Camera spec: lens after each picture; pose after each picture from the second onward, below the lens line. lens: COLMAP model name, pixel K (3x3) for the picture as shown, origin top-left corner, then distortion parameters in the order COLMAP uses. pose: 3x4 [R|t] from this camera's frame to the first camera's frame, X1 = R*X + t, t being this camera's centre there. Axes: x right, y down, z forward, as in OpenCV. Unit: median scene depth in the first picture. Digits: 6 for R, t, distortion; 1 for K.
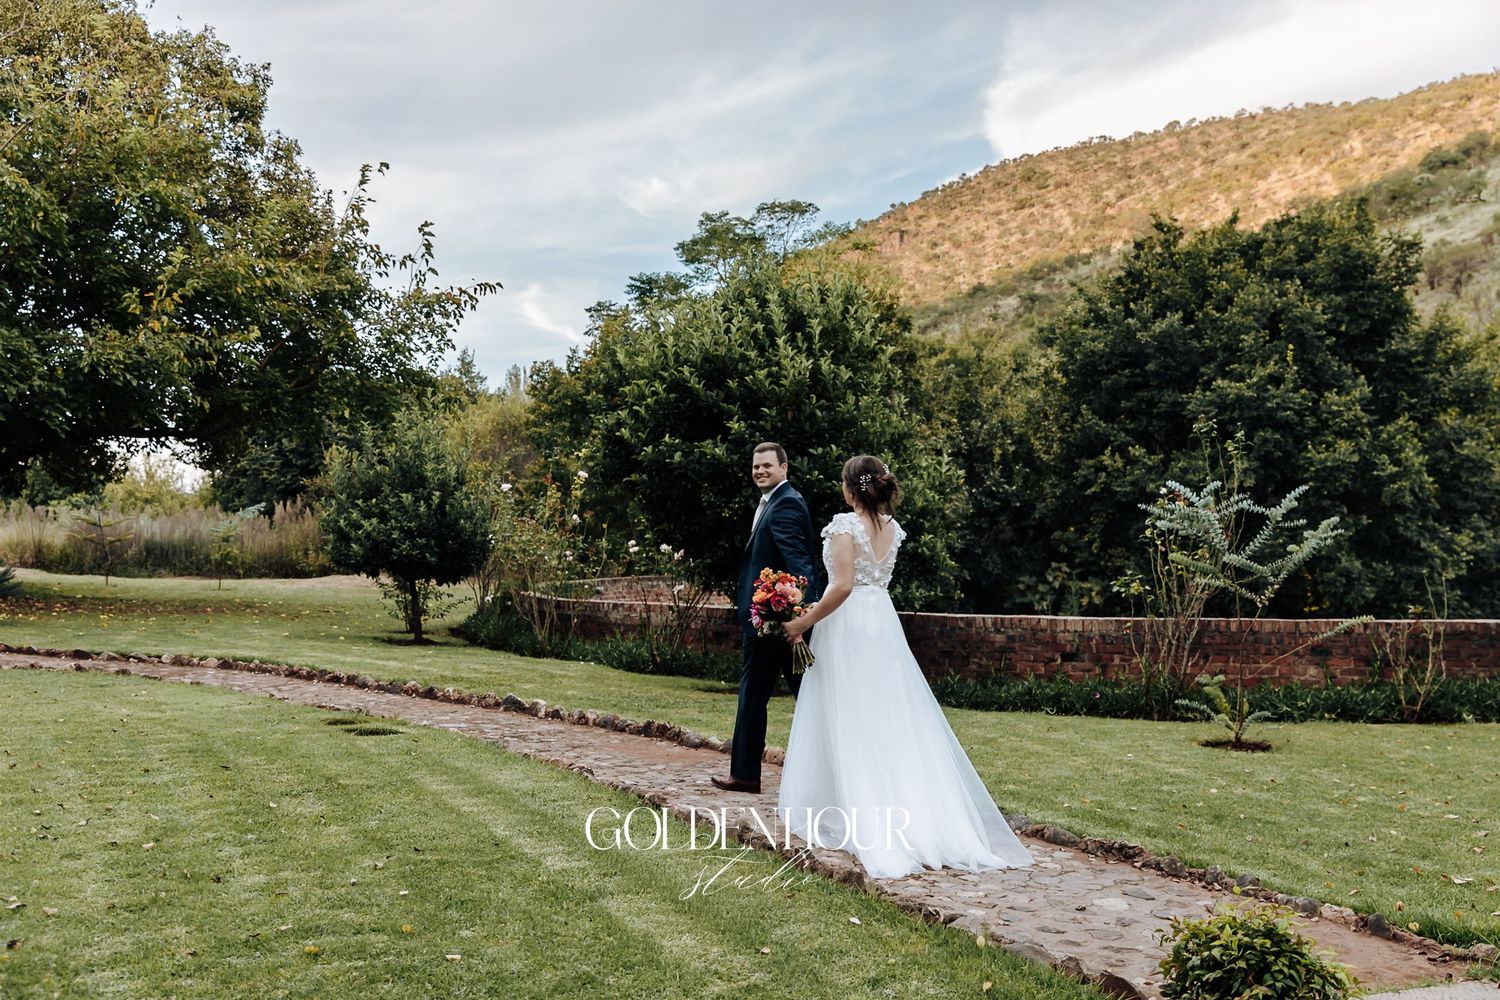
lens RADIAL K [[1415.0, 0, 757.4], [0, 1415.0, 501.8], [0, 0, 1]] dist [-0.008511, 0.020016]
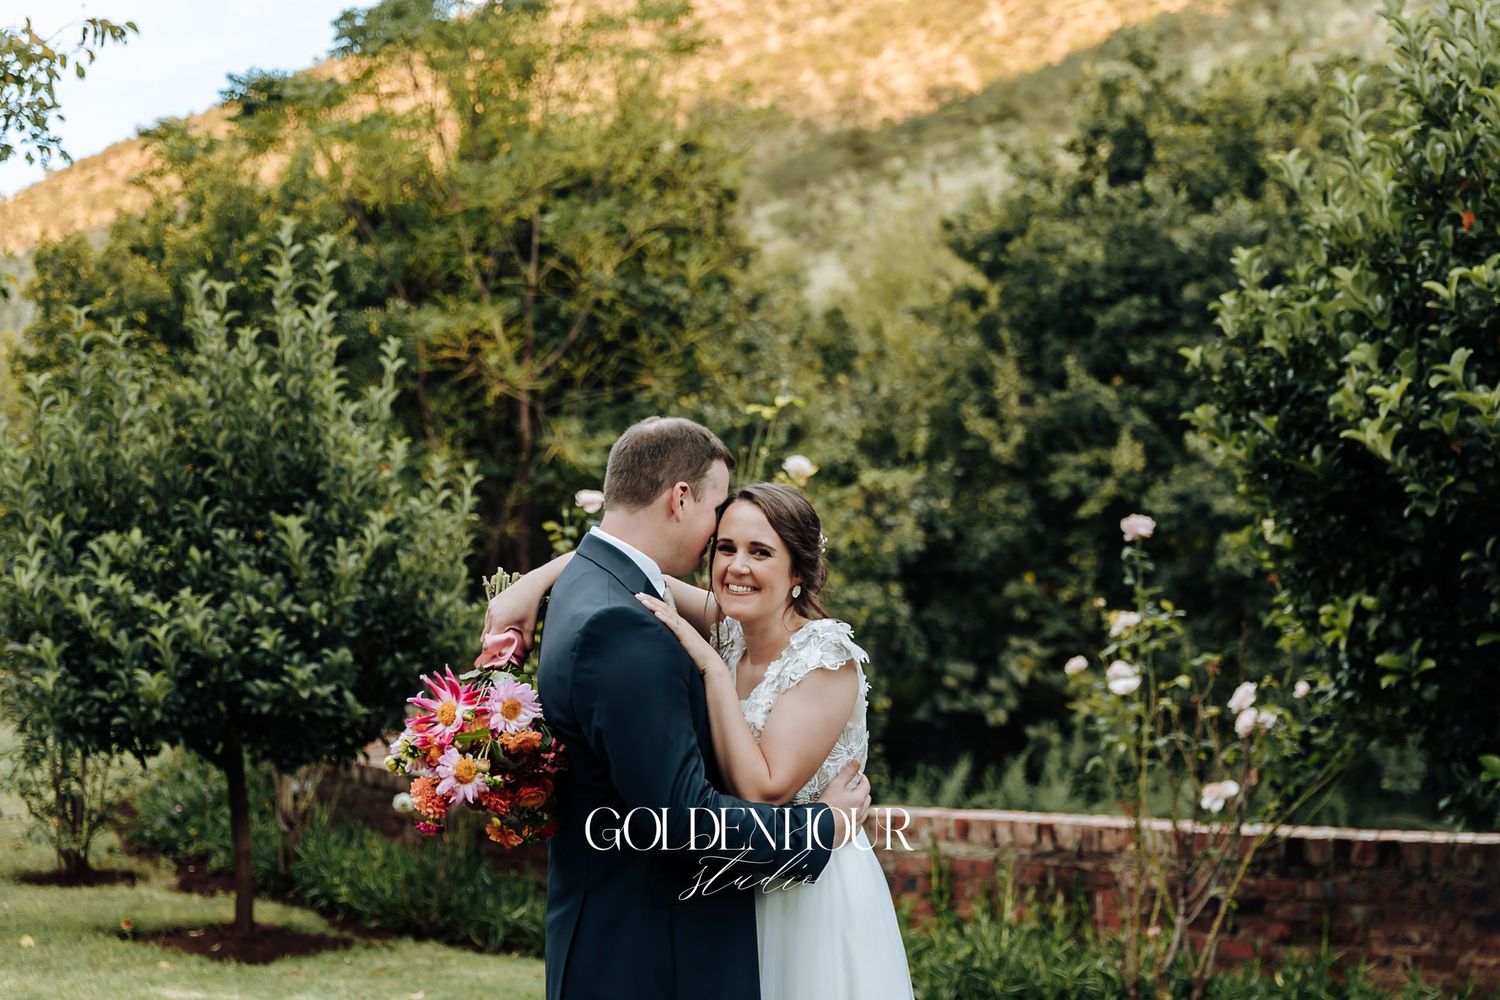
lens RADIAL K [[2115.3, 0, 773.5], [0, 2115.3, 502.7], [0, 0, 1]] dist [0.017313, -0.056717]
pose [[0.948298, 0.008912, 0.317257, -0.143722], [-0.006683, 0.999945, -0.008115, -0.002832], [-0.317312, 0.005575, 0.948305, 0.230636]]
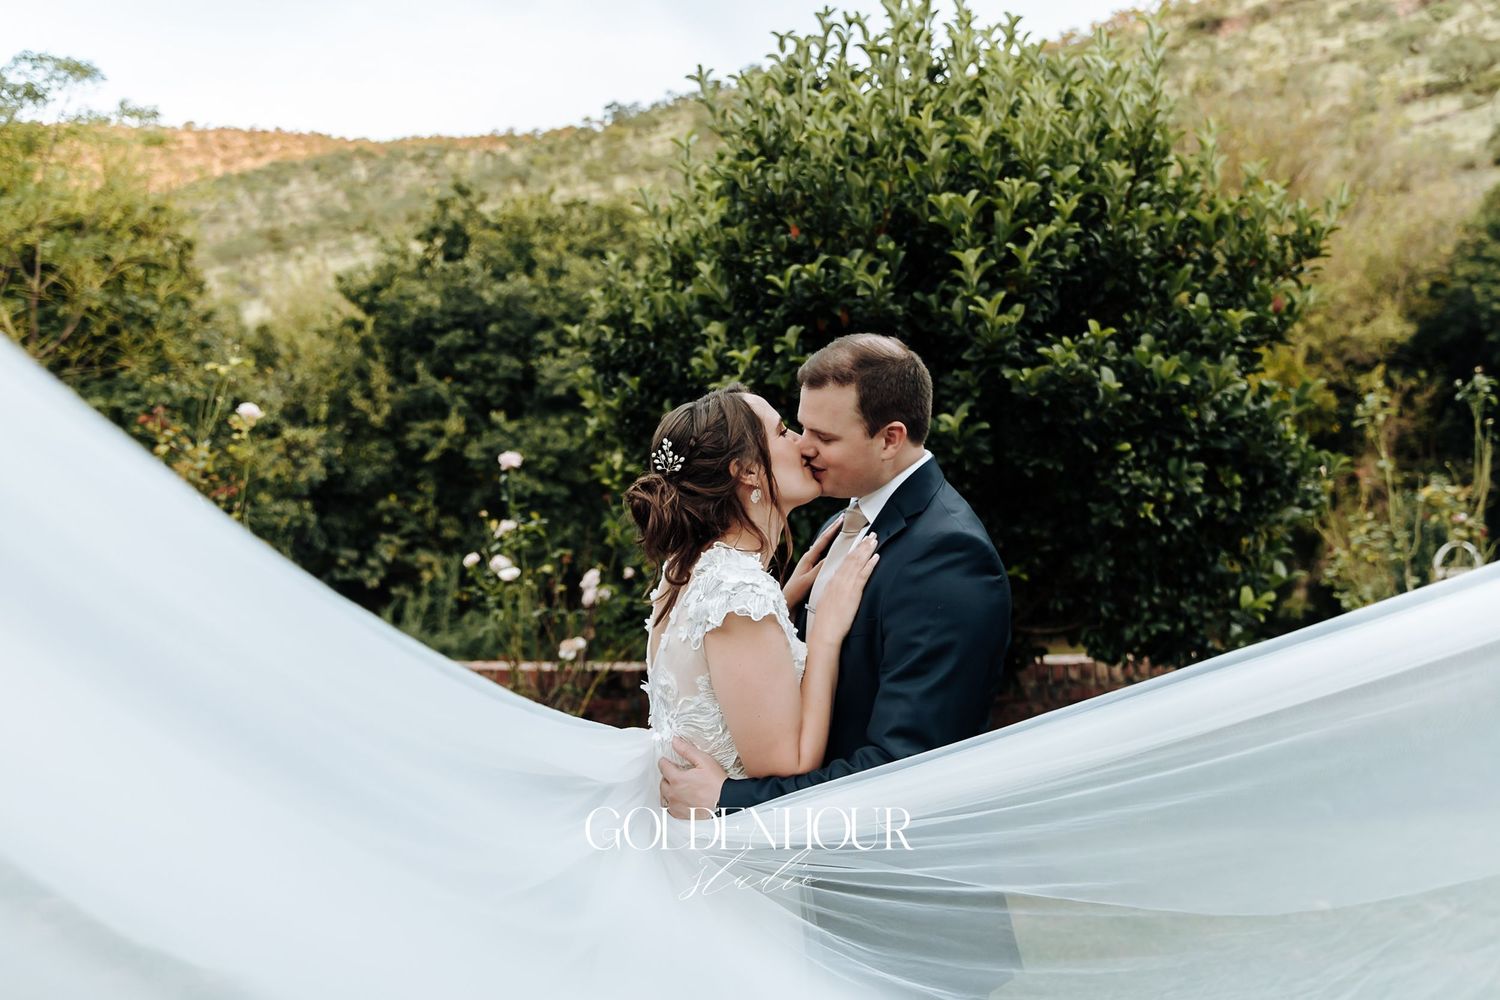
lens RADIAL K [[1158.2, 0, 750.0], [0, 1158.2, 500.0], [0, 0, 1]] dist [0.009793, -0.001387]
pose [[0.730024, -0.003472, 0.683413, -0.127418], [-0.017614, 0.999559, 0.023893, -0.001015], [-0.683195, -0.029480, 0.729641, 0.283867]]
